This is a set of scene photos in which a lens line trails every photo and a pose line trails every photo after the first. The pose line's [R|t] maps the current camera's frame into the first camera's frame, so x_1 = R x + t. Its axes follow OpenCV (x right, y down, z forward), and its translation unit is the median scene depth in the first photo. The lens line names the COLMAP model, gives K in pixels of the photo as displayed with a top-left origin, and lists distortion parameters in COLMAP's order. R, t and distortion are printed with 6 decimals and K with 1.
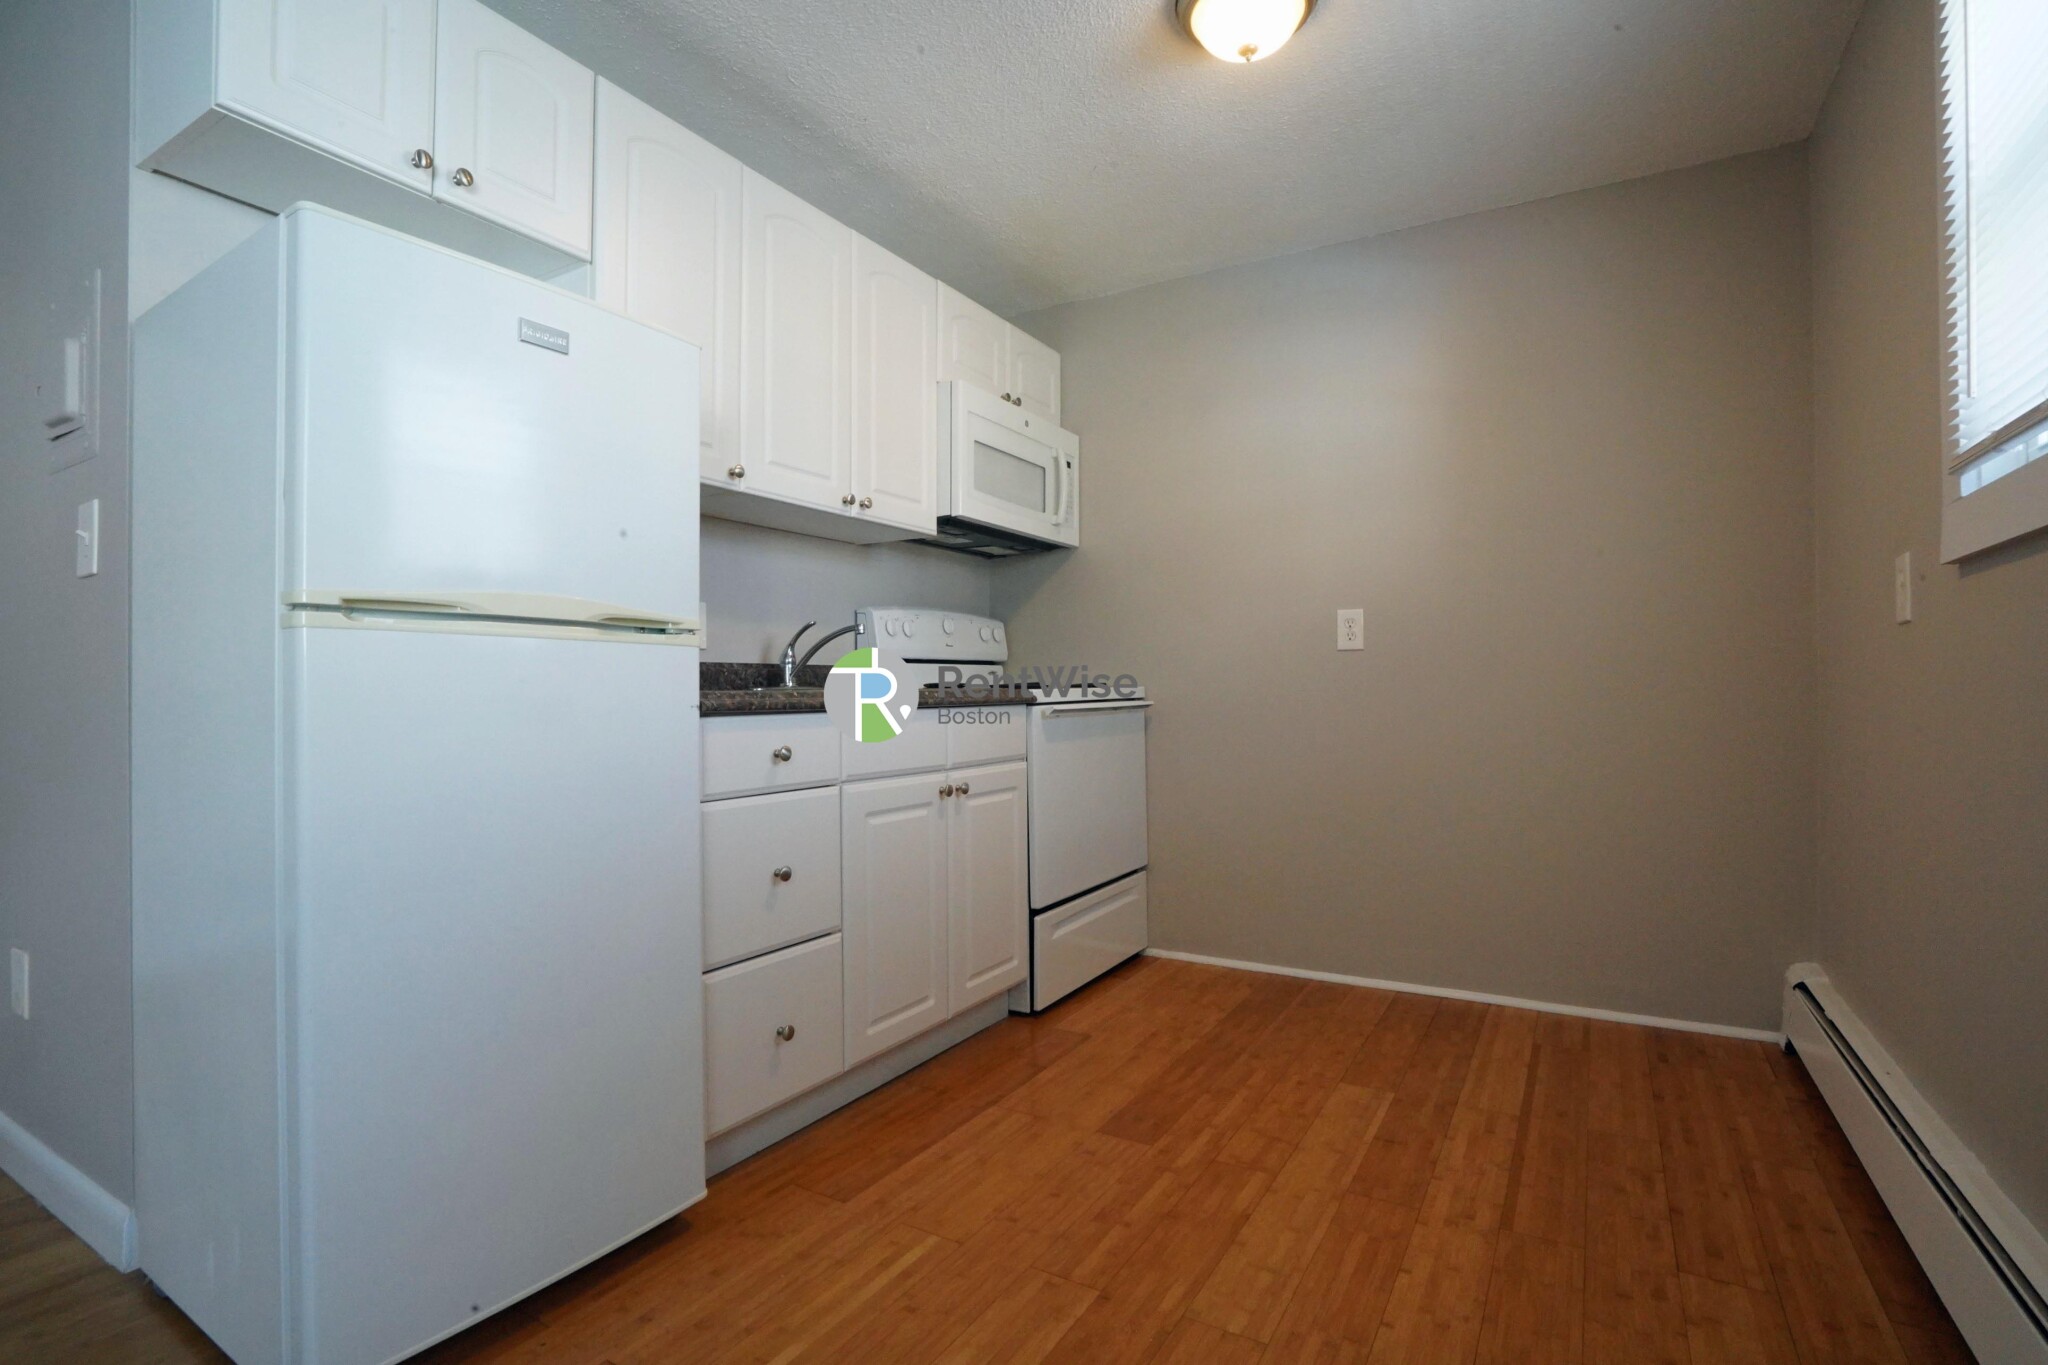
lens RADIAL K [[945.3, 0, 1024.0], [0, 945.3, 682.5], [0, 0, 1]] dist [-0.064811, 0.017348]
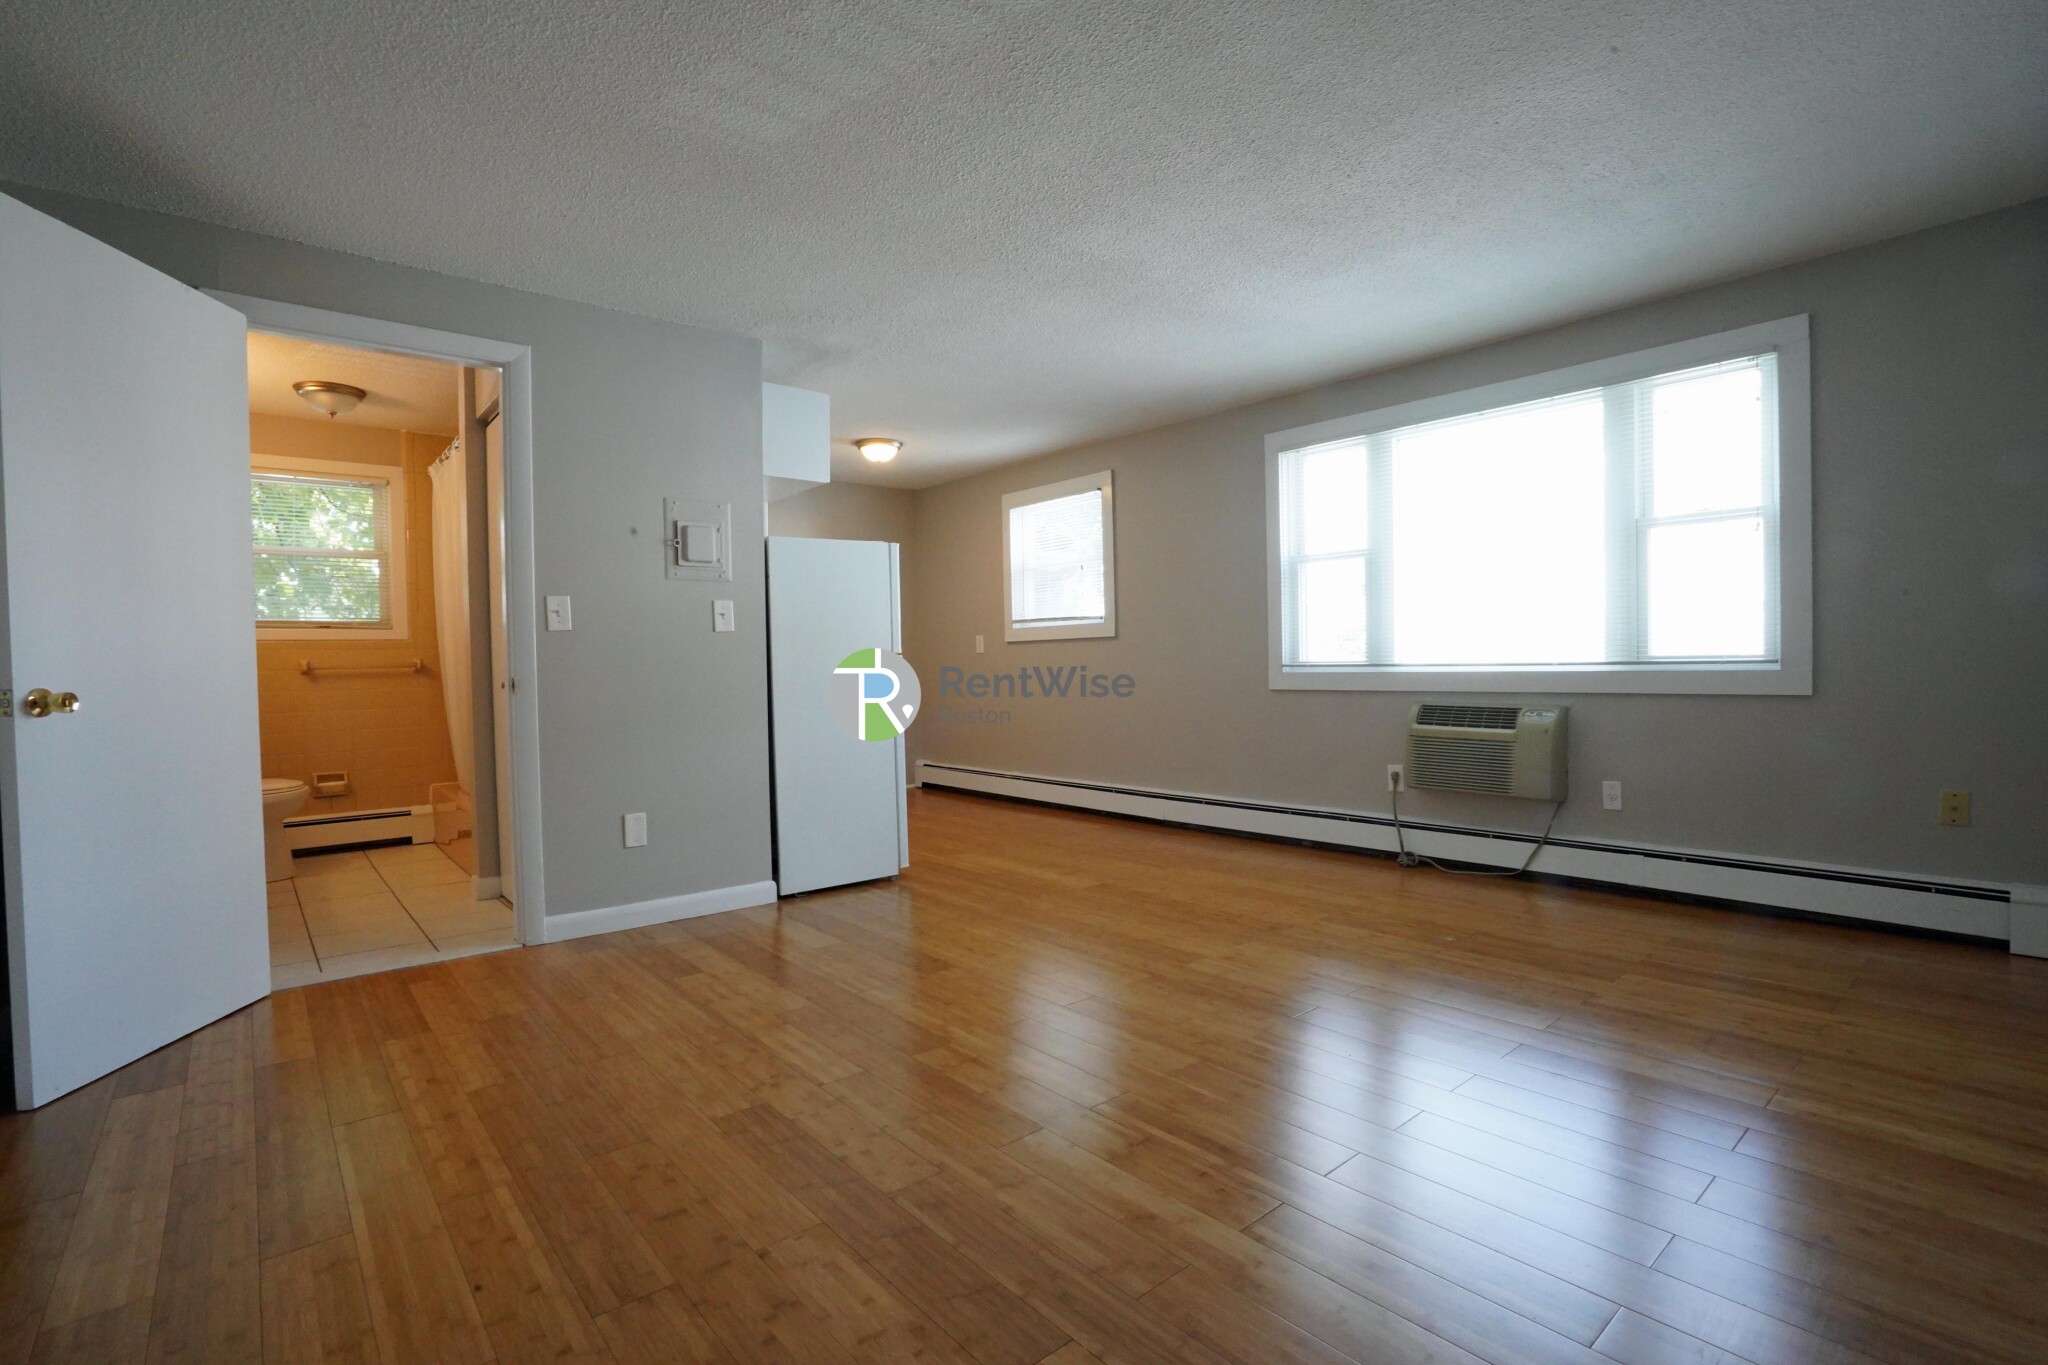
lens RADIAL K [[948.8, 0, 1015.4], [0, 948.8, 686.1], [0, 0, 1]] dist [-0.052490, 0.017591]
pose [[0.318402, -0.029096, 0.947509, -1.798335], [0.008663, 0.999576, 0.027784, -0.022306], [-0.947916, -0.000638, 0.318519, -0.297708]]
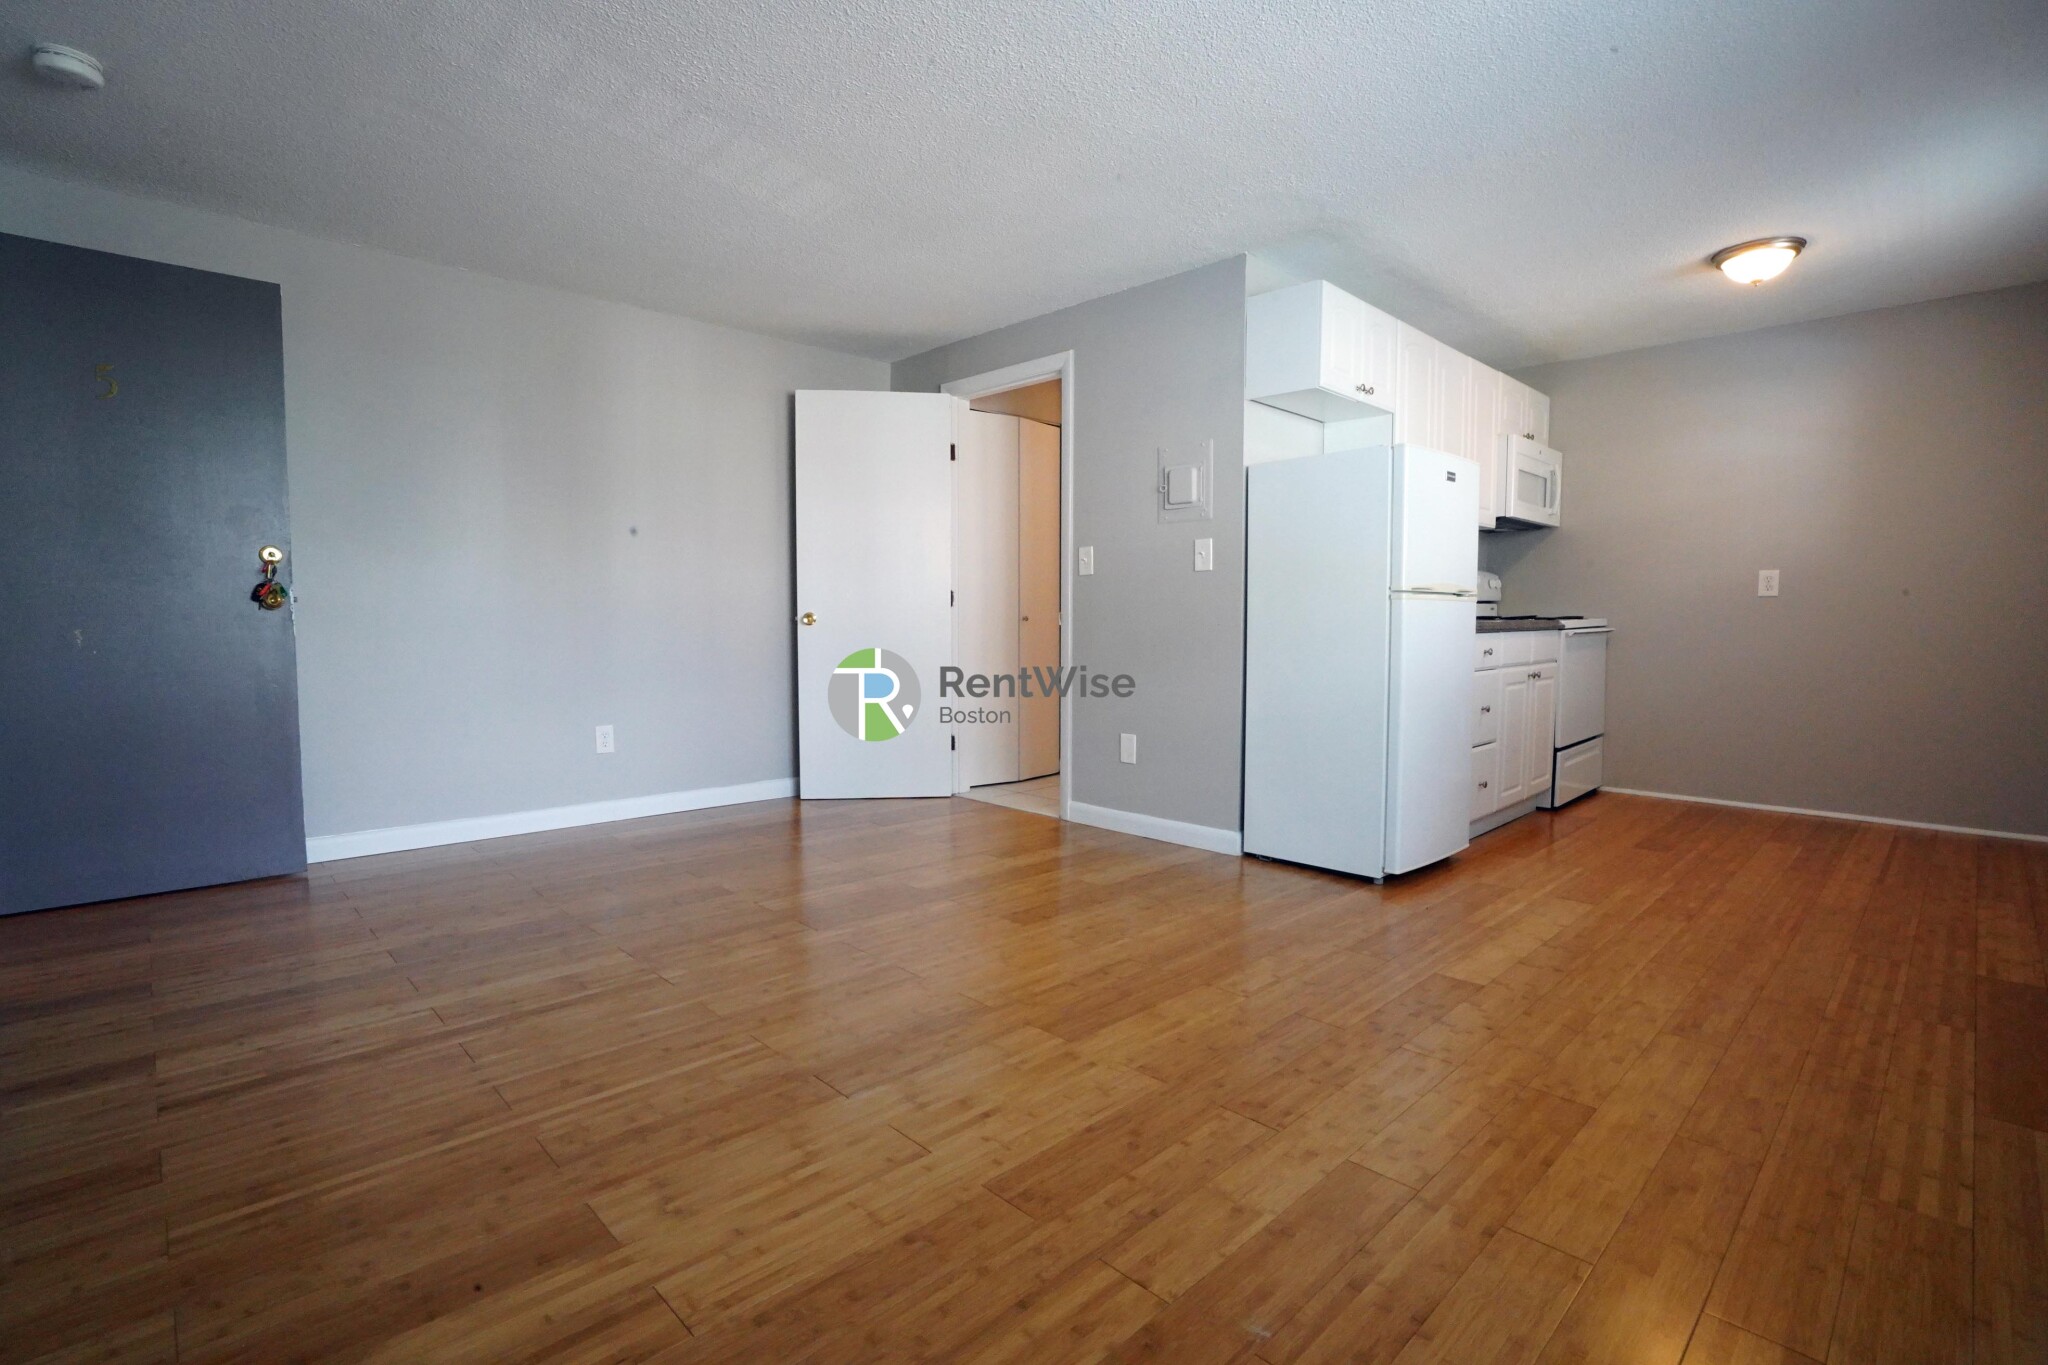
lens RADIAL K [[948.8, 0, 1015.4], [0, 948.8, 686.1], [0, 0, 1]] dist [-0.052490, 0.017591]
pose [[0.967386, 0.020204, -0.252499, -0.512046], [0.000305, 0.996721, 0.080920, -0.011265], [0.253306, -0.078358, 0.964207, -0.879934]]
